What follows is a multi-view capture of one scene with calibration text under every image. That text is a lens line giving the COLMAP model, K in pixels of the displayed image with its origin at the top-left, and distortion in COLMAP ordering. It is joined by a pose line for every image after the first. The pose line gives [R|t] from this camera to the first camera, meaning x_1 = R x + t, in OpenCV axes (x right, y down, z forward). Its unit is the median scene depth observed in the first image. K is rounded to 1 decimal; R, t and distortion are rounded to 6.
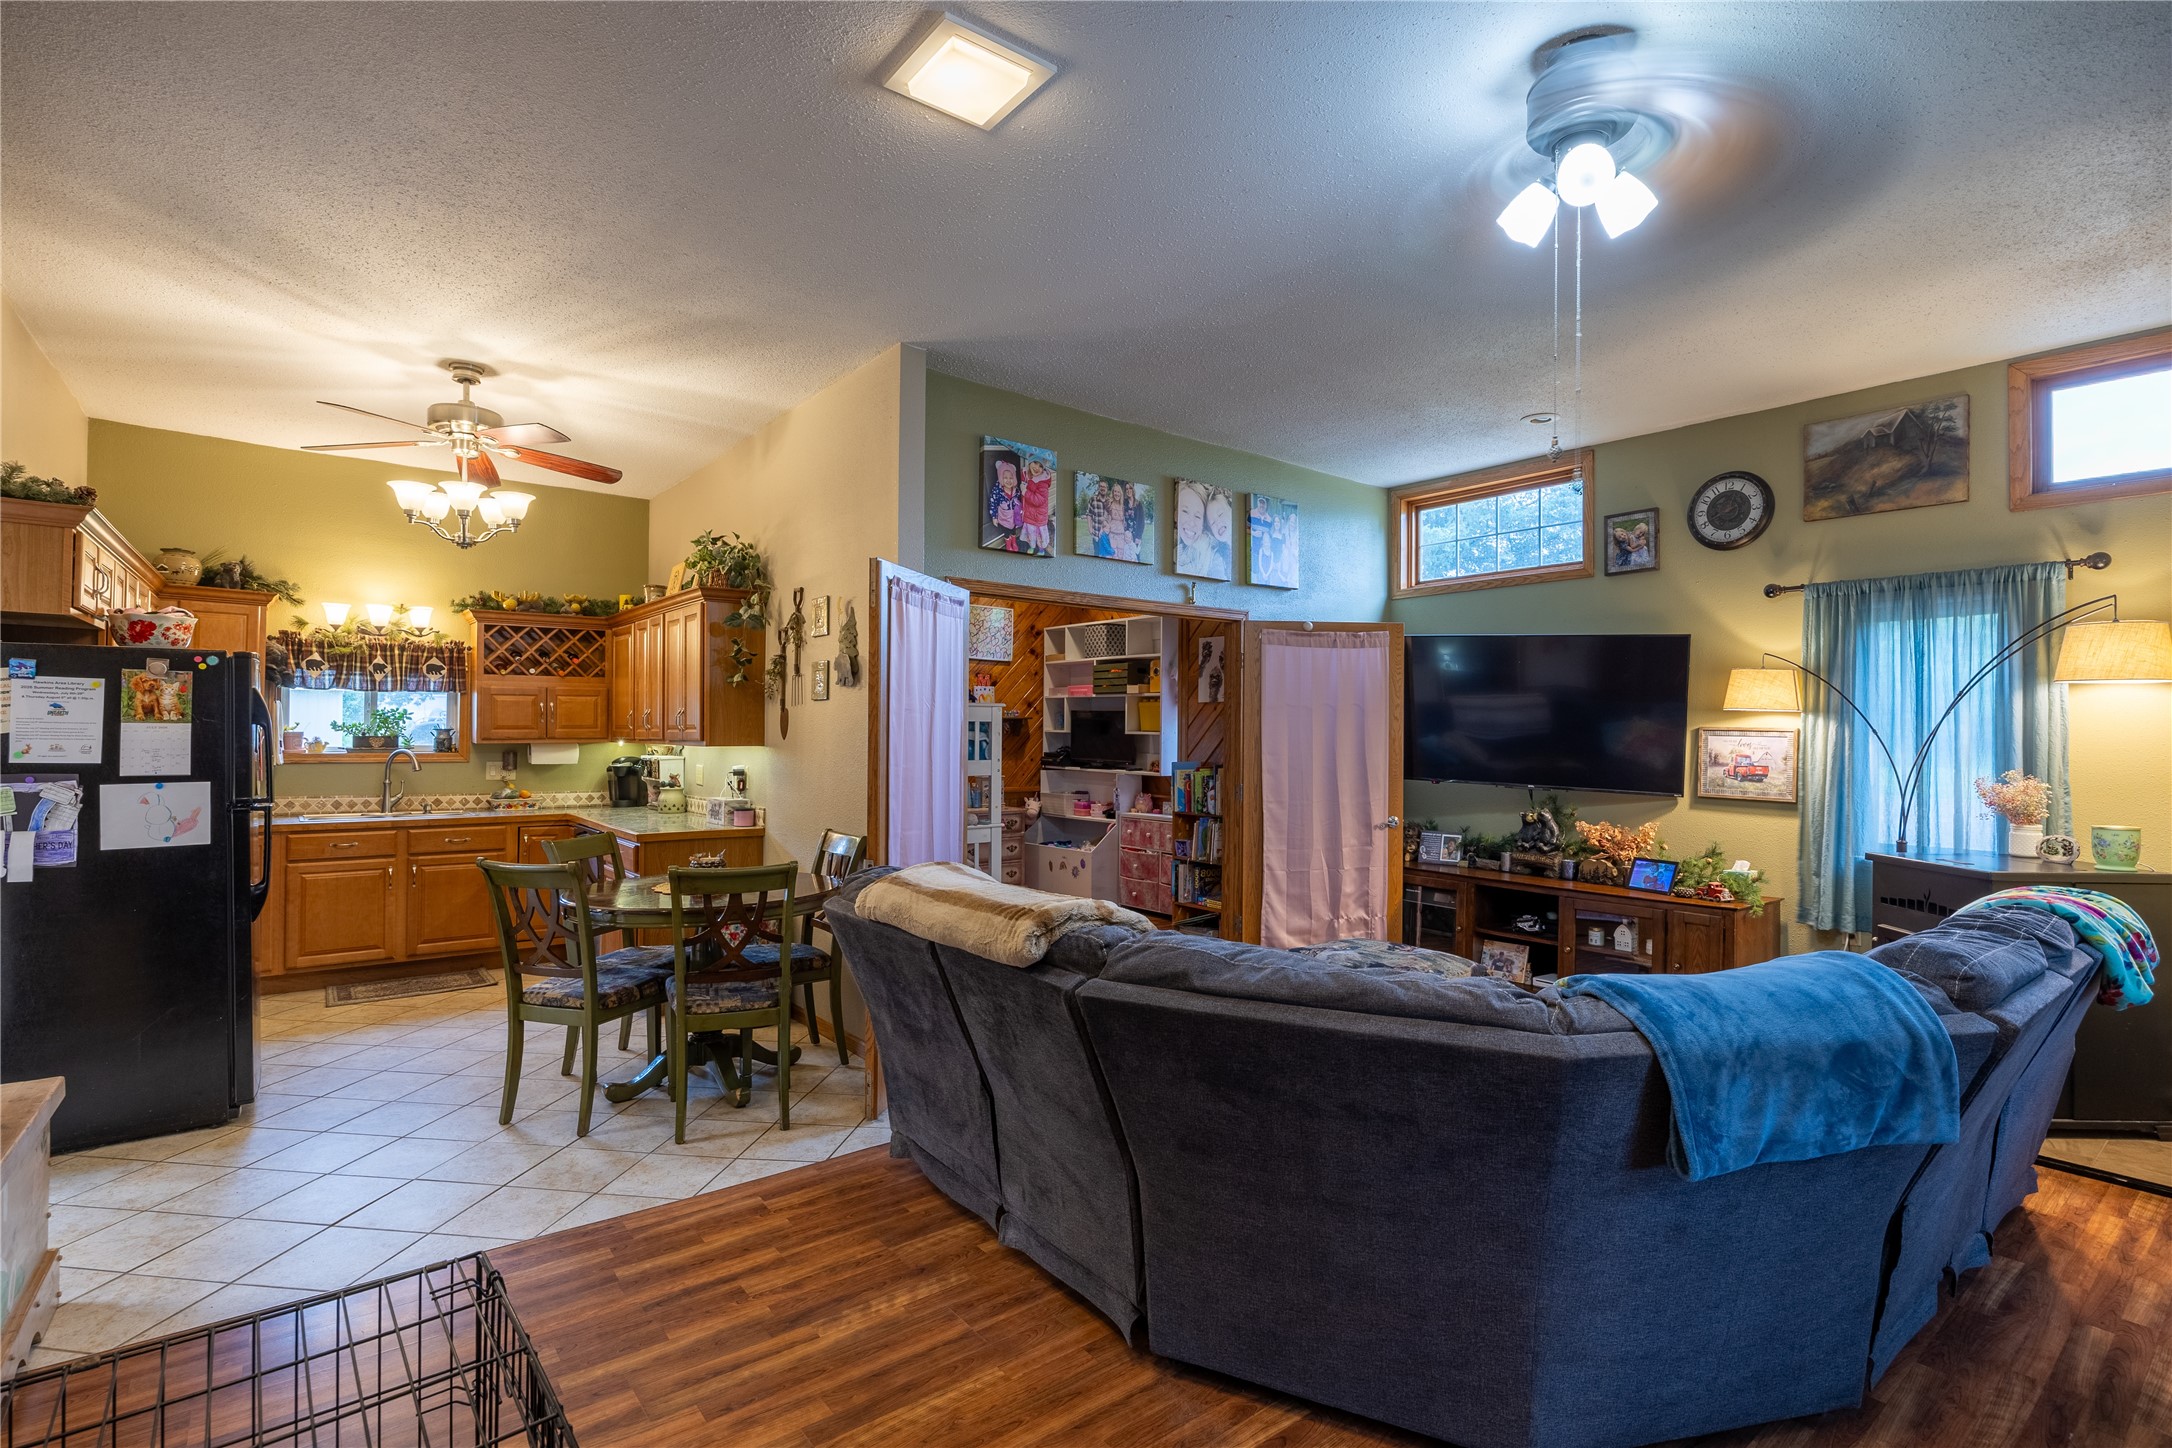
lens RADIAL K [[1006.5, 0, 1078.2], [0, 1006.5, 726.8], [0, 0, 1]] dist [-0.004516, -0.000509]
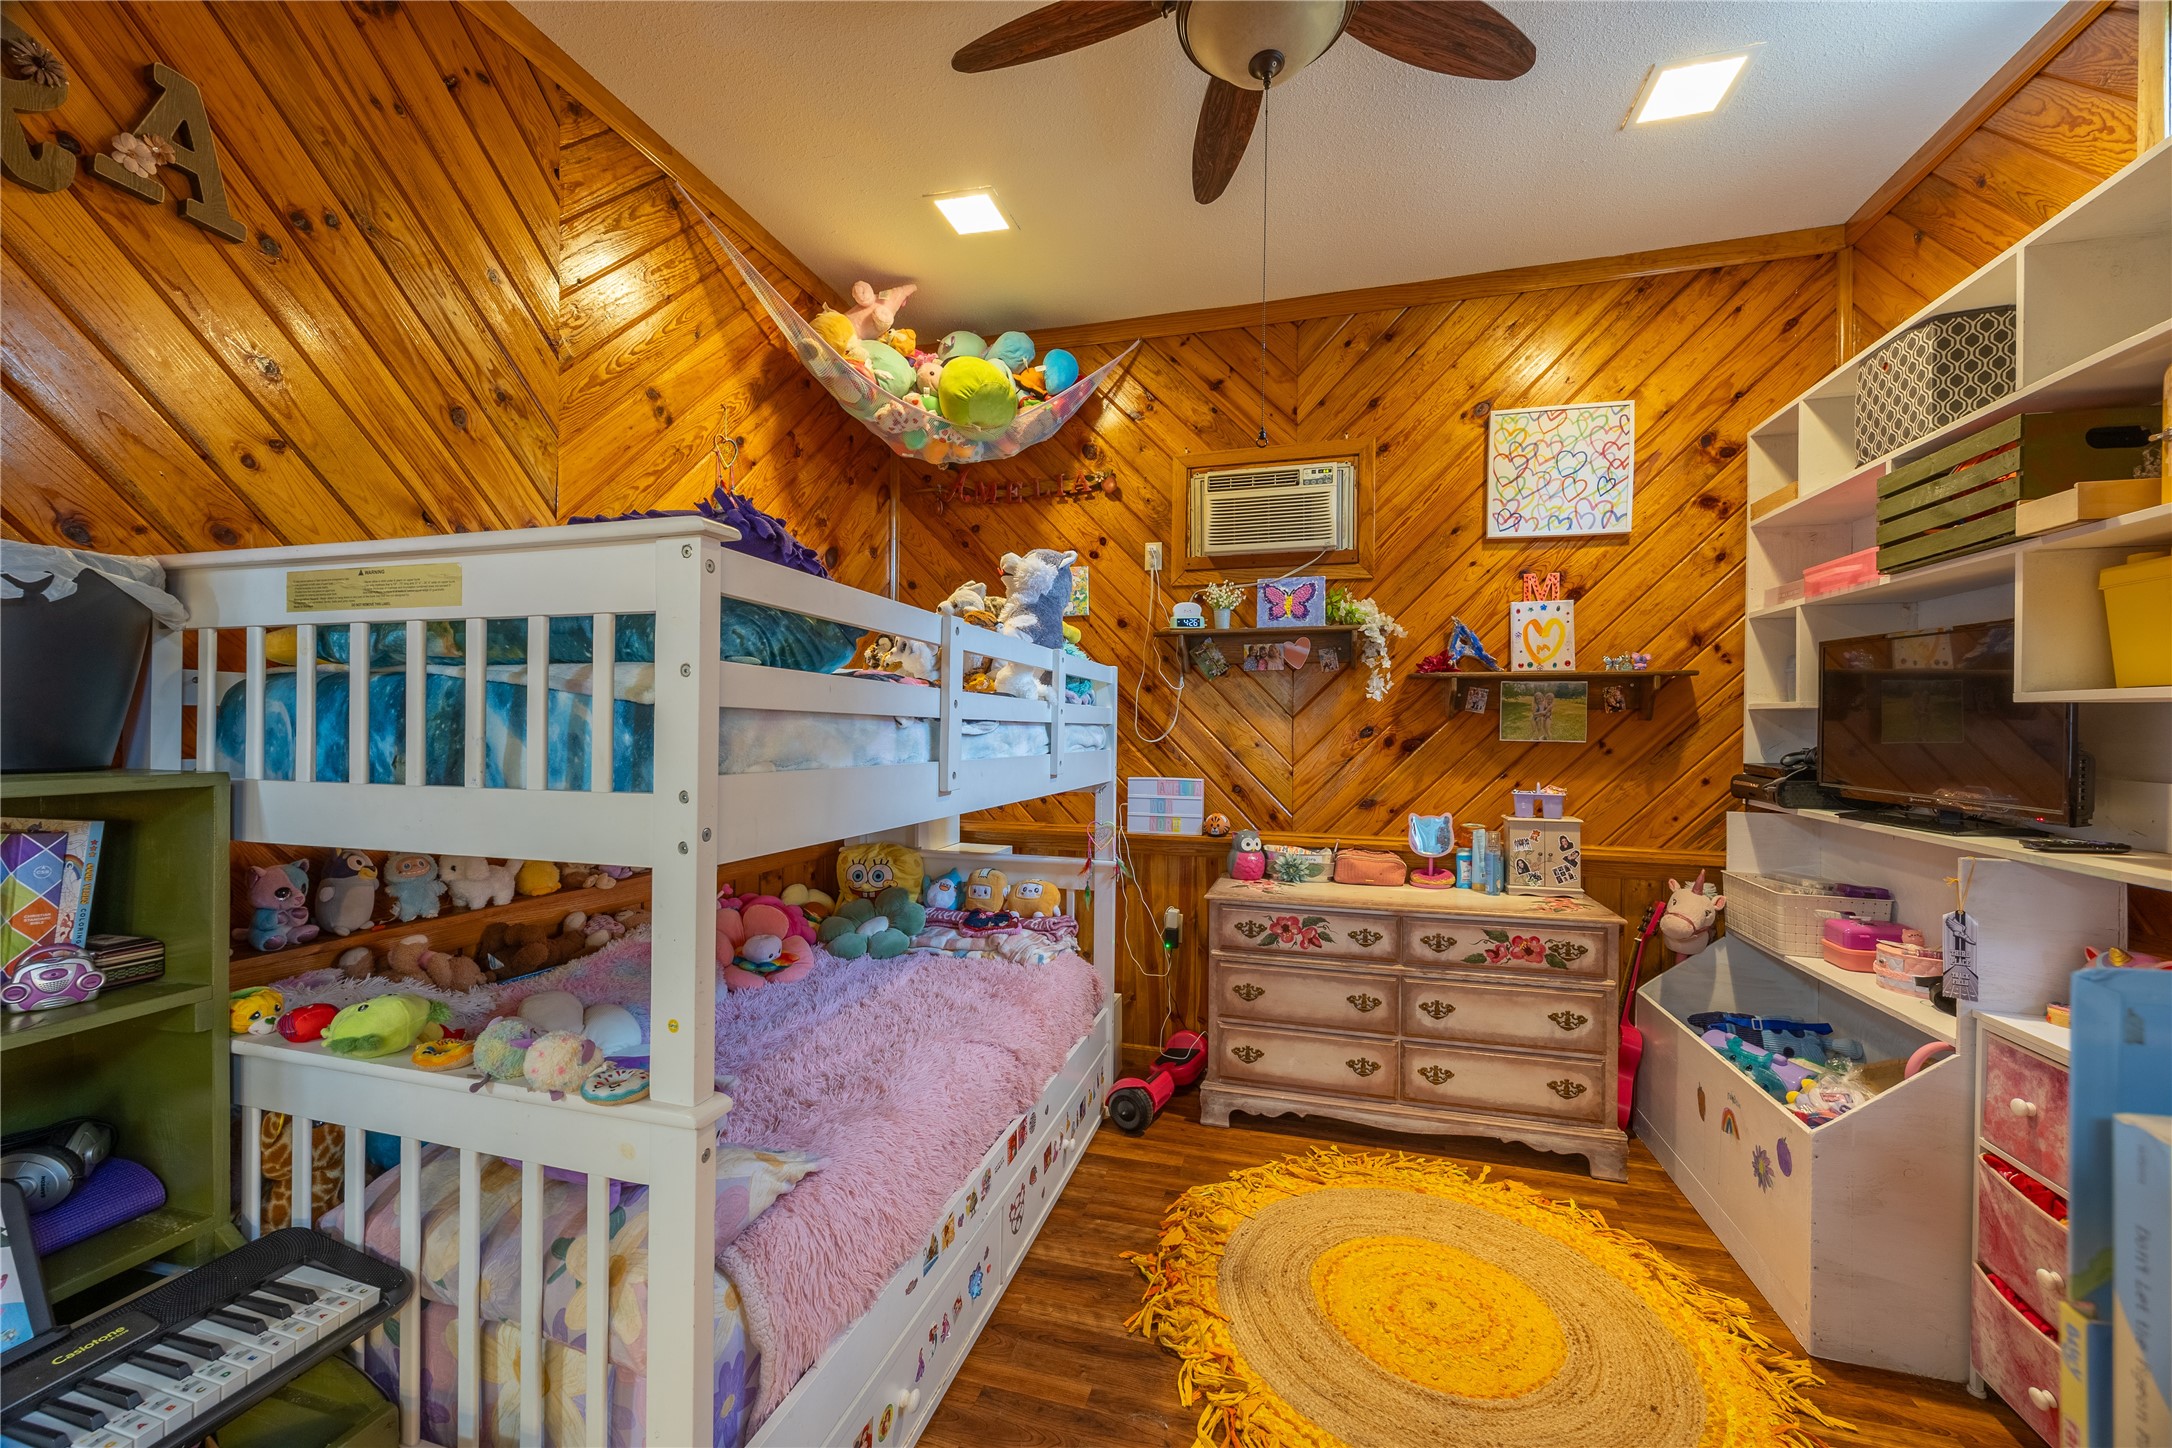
lens RADIAL K [[861.4, 0, 1095.1], [0, 861.4, 718.5], [0, 0, 1]] dist [0.014868, -0.002511]
pose [[0.602814, -0.009216, -0.797828, 0.124904], [-0.000808, 0.999926, -0.012160, 0.020672], [0.797881, 0.007975, 0.602762, 0.988586]]
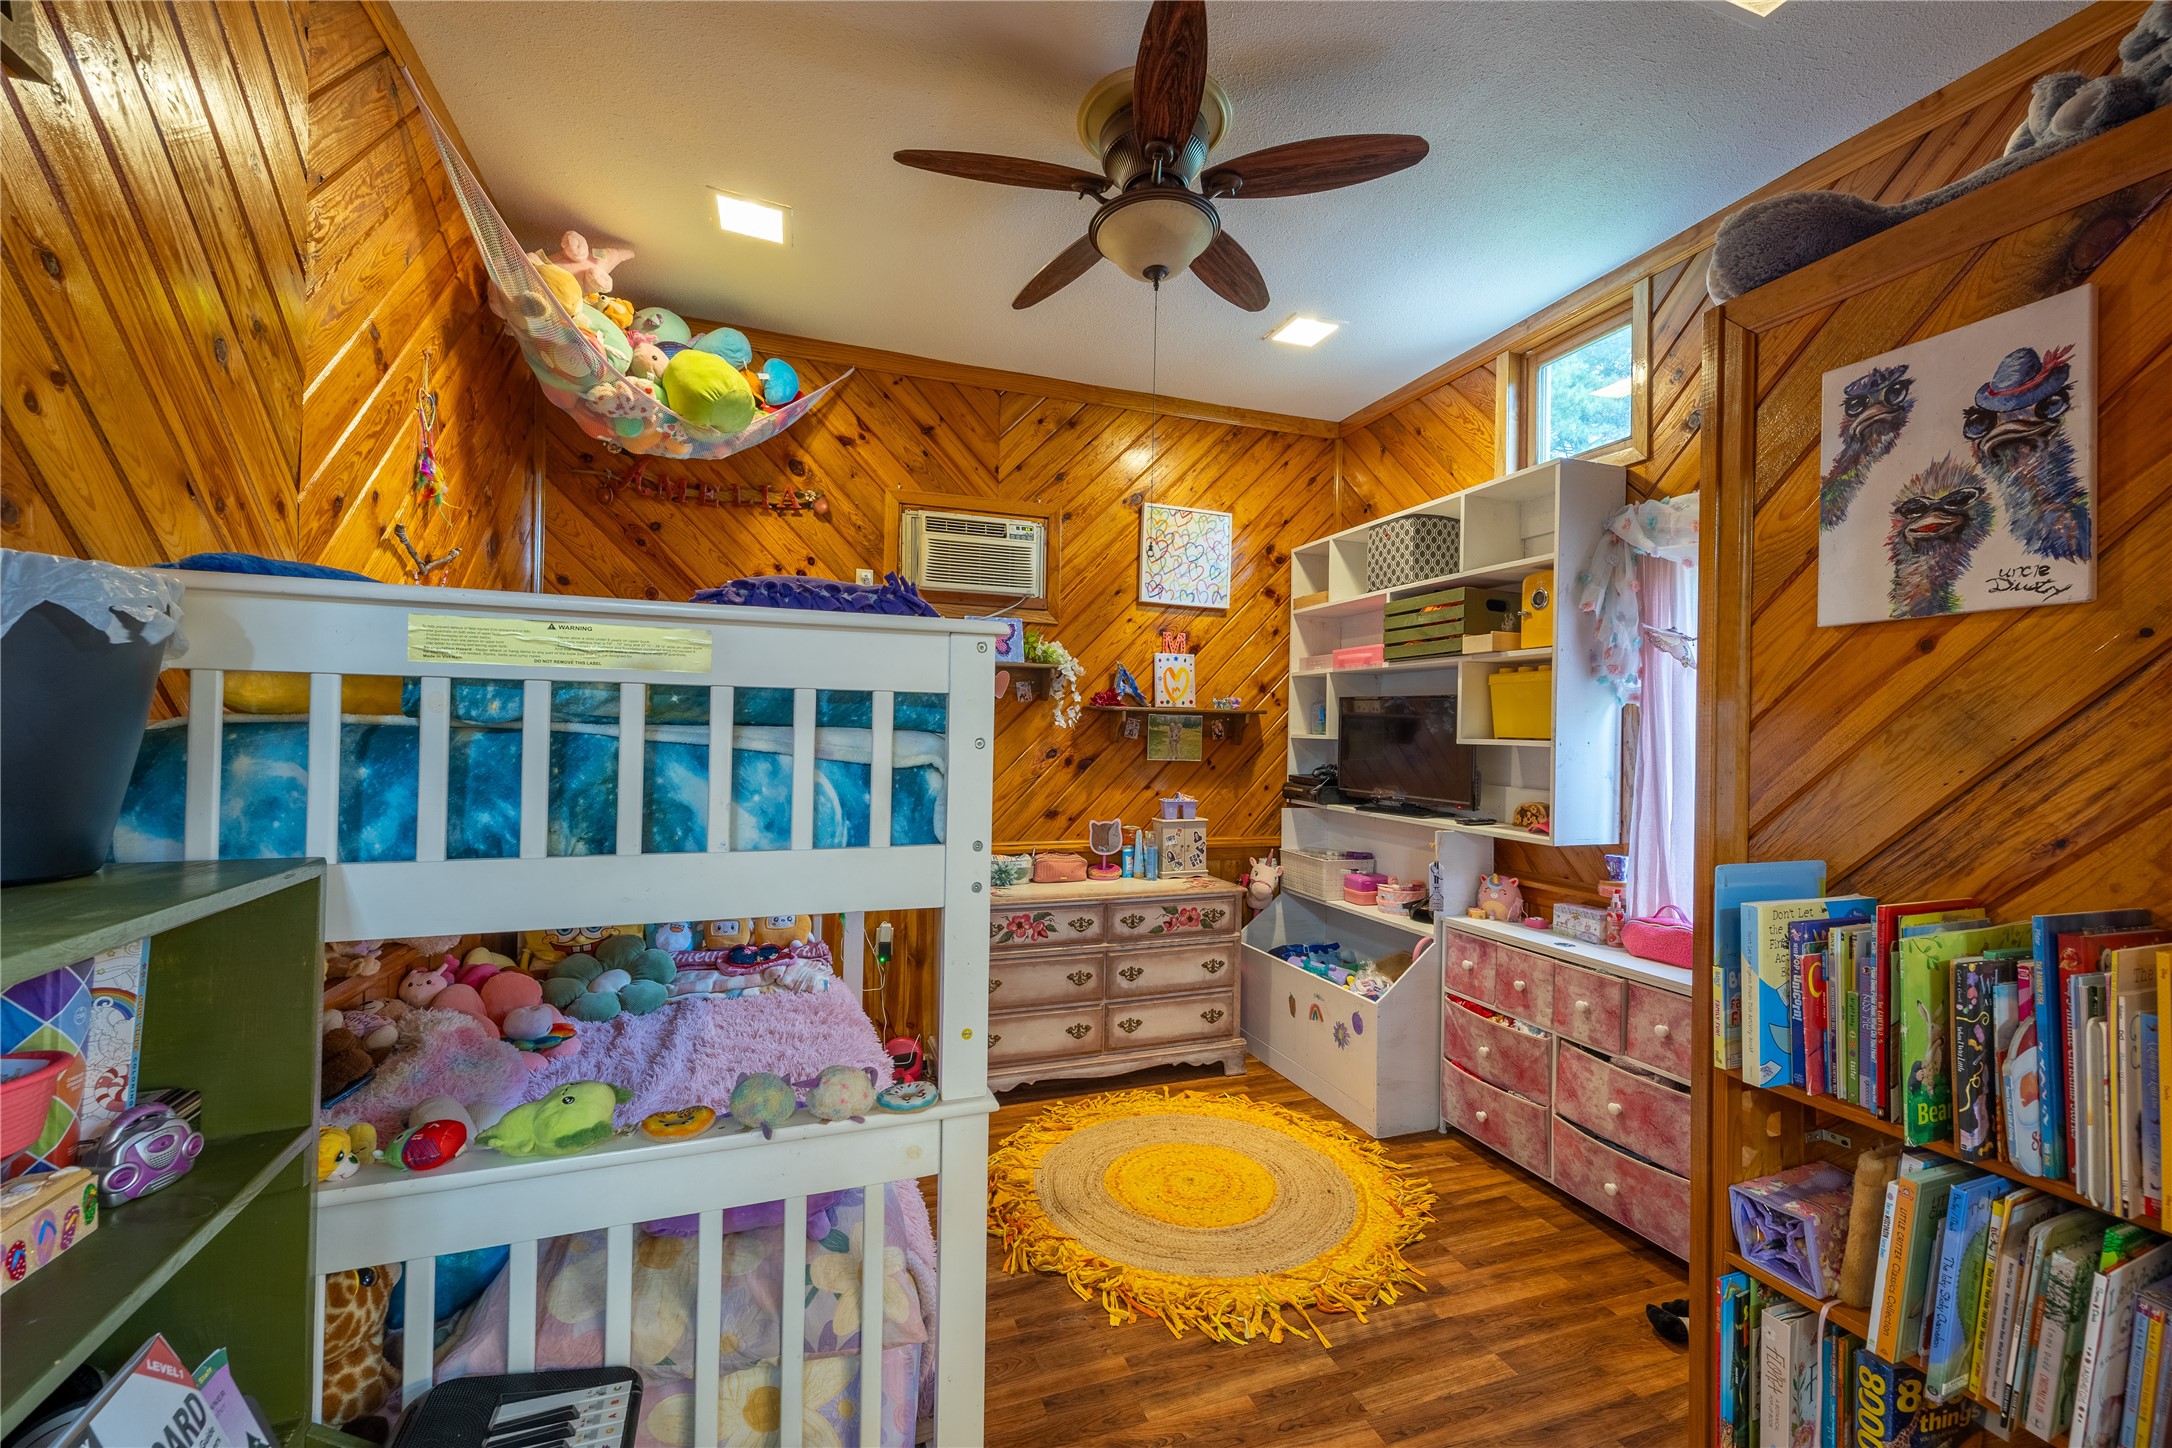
lens RADIAL K [[861.4, 0, 1094.9], [0, 861.4, 726.9], [0, 0, 1]] dist [0.014868, -0.002511]
pose [[0.952096, 0.008337, -0.305685, 0.014139], [-0.010435, 0.999932, -0.005231, 0.004585], [0.305620, 0.008170, 0.952118, 0.836877]]
